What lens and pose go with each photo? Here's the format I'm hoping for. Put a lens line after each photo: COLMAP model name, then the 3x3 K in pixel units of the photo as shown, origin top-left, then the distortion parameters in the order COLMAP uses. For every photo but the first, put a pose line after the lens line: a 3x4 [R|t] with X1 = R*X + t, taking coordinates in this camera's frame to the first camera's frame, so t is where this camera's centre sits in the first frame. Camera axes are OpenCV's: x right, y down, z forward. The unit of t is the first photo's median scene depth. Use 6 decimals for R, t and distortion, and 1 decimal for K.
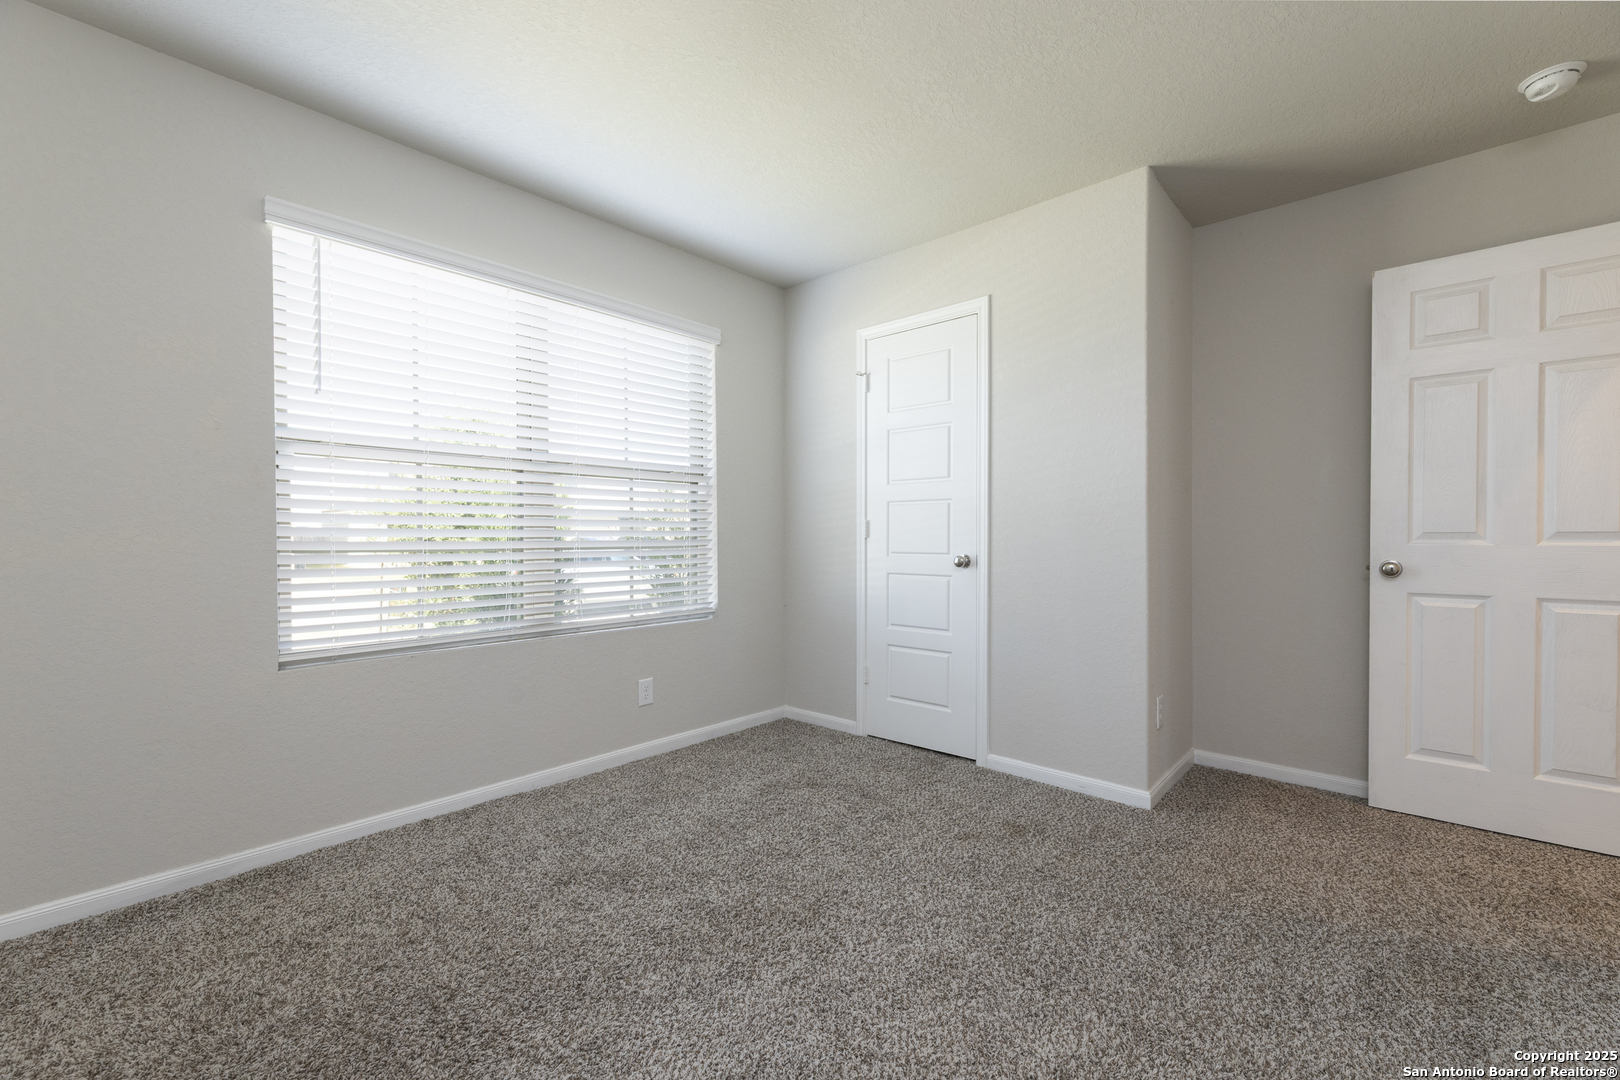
lens RADIAL K [[678.6, 0, 810.0], [0, 678.6, 540.0], [0, 0, 1]] dist [-0.000033, -0.000205]
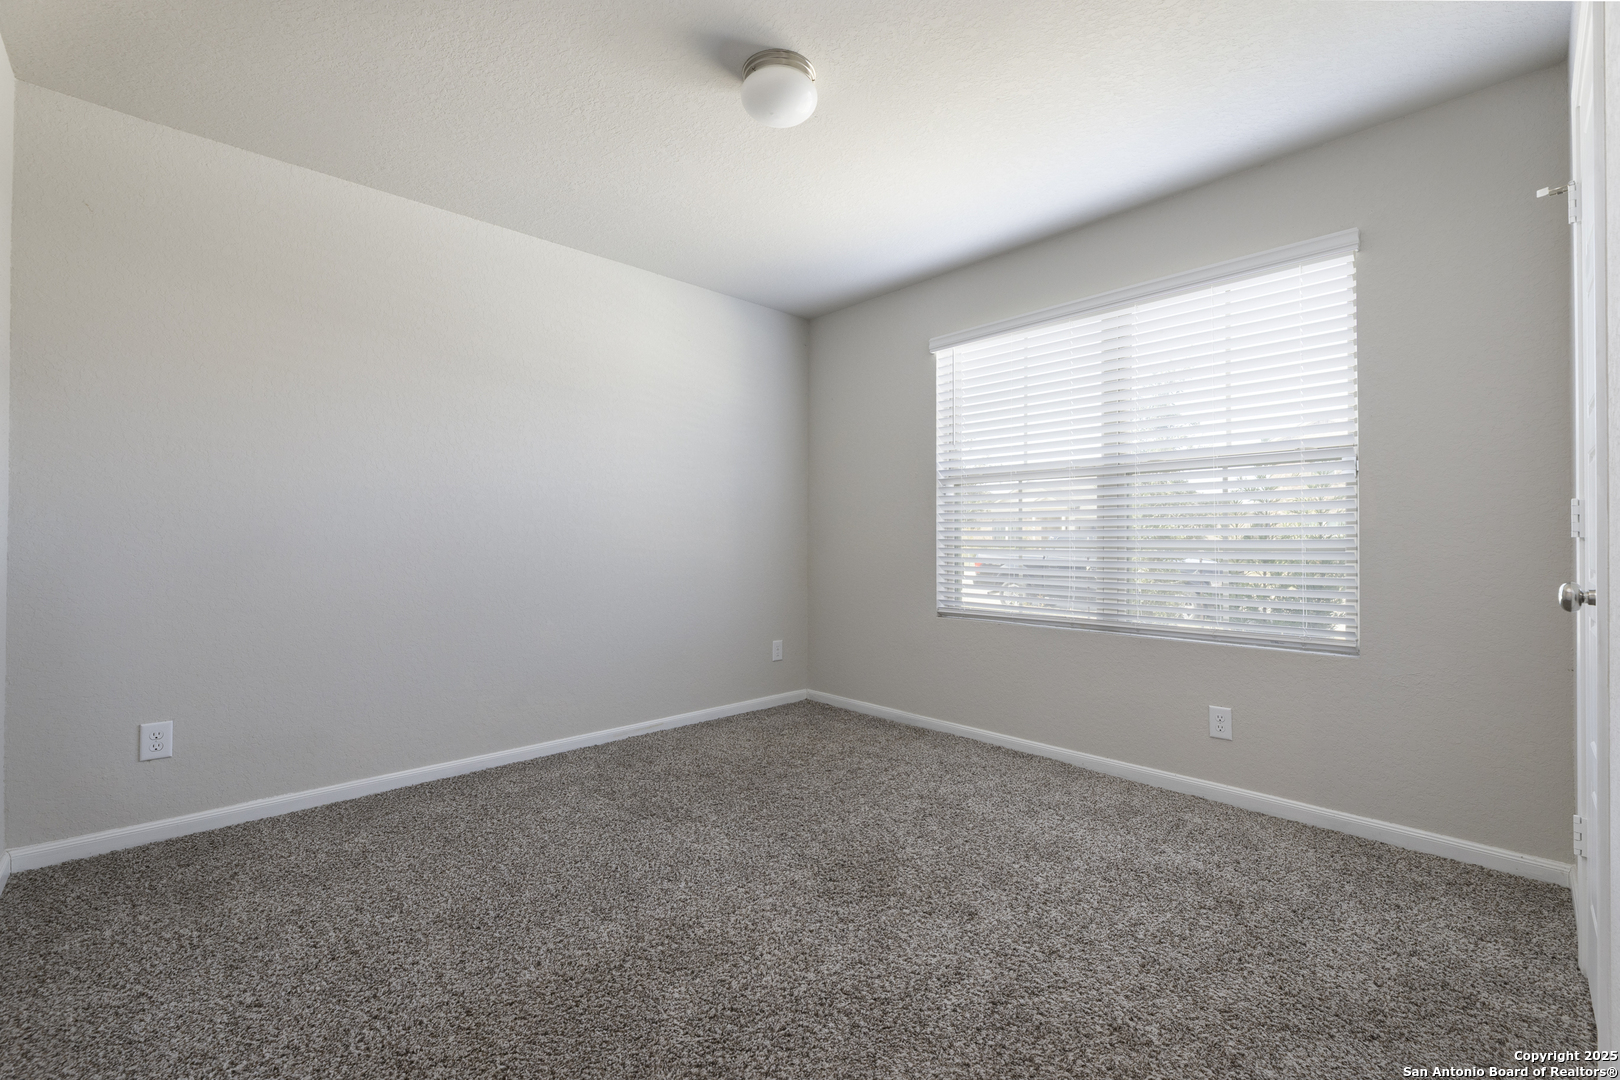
lens RADIAL K [[678.6, 0, 810.0], [0, 678.6, 540.0], [0, 0, 1]] dist [-0.000033, -0.000205]
pose [[-0.068944, 0.005298, -0.997606, 0.622358], [-0.004997, 0.999972, 0.005656, -0.002036], [0.997608, 0.005375, -0.068915, 0.557650]]
